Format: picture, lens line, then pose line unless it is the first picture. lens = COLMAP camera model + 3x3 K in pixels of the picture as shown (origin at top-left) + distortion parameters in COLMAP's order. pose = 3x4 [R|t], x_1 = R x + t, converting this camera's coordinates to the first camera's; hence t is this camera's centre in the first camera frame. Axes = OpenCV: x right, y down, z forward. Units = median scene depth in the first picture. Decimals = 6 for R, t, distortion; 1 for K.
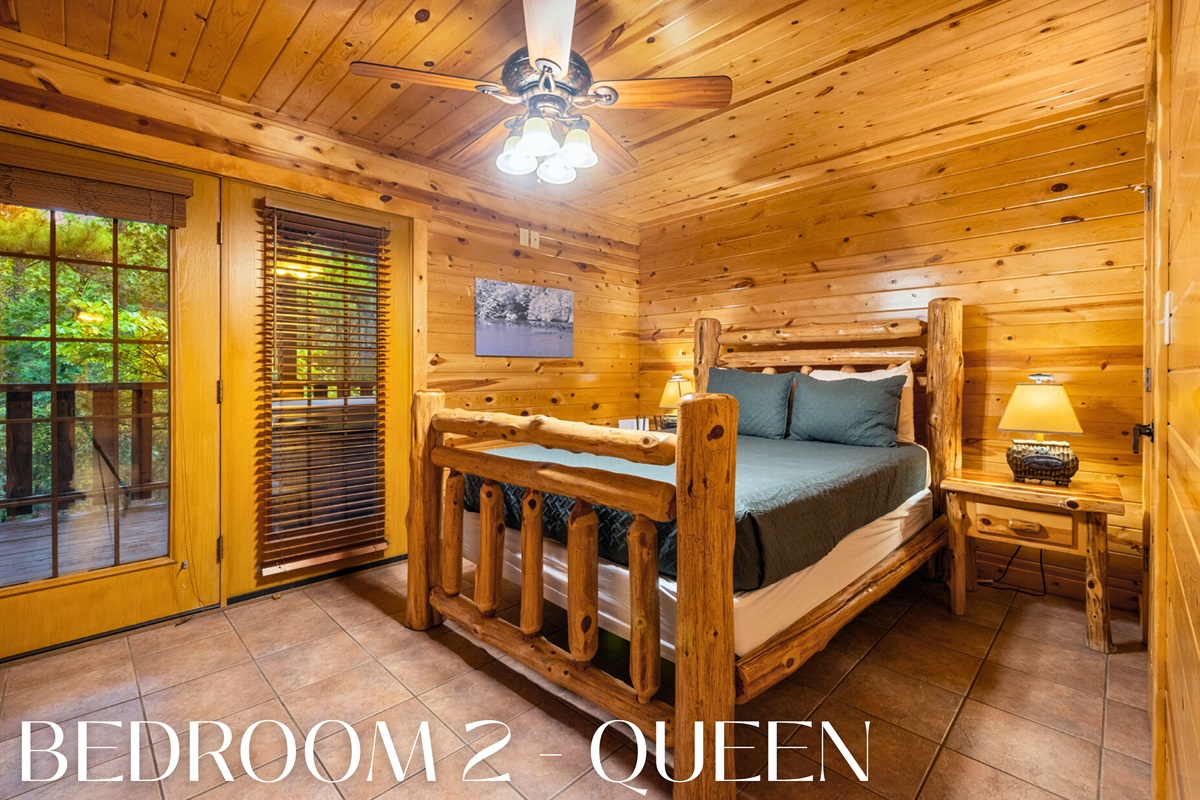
lens RADIAL K [[523.2, 0, 594.9], [0, 523.2, 382.7], [0, 0, 1]] dist [0.002121, 0.000526]
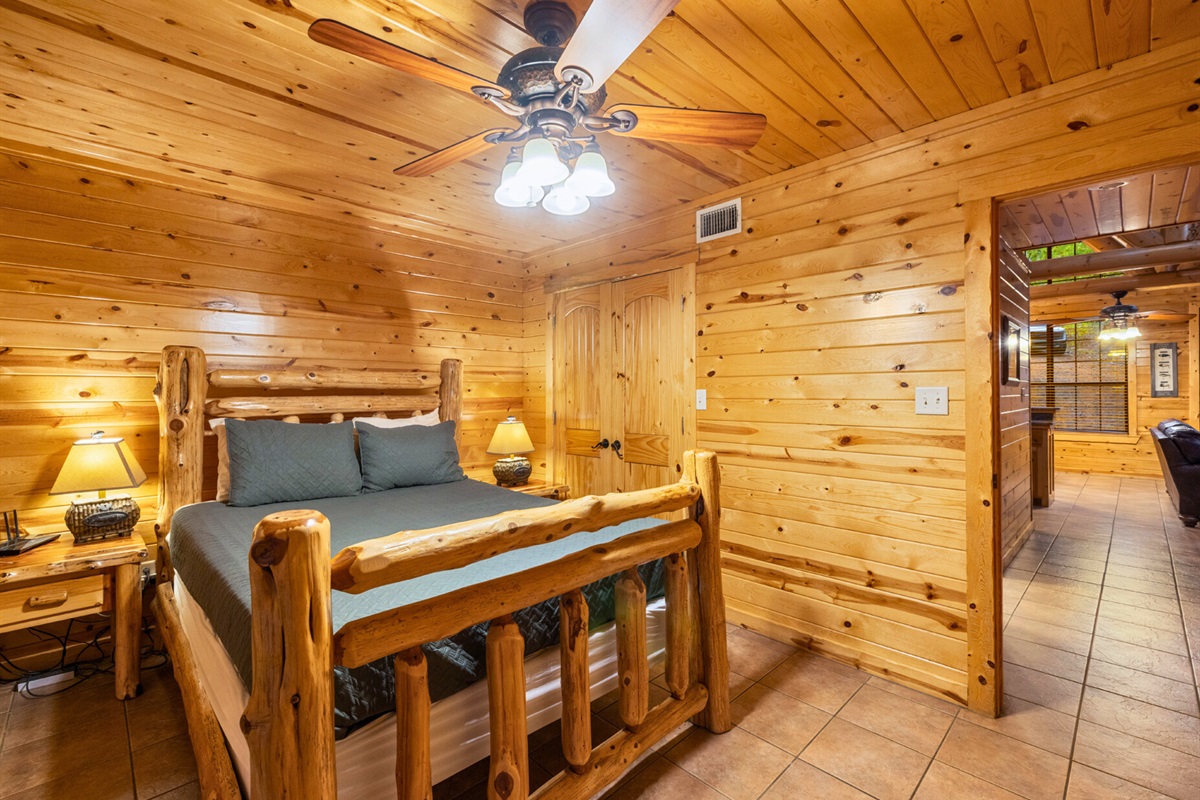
lens RADIAL K [[523.9, 0, 597.8], [0, 523.9, 396.5], [0, 0, 1]] dist [0.002015, -0.000207]
pose [[0.018003, -0.005412, 0.999823, -0.617789], [0.018941, 0.999808, 0.005071, -0.068085], [-0.999659, 0.018846, 0.018102, 0.614183]]
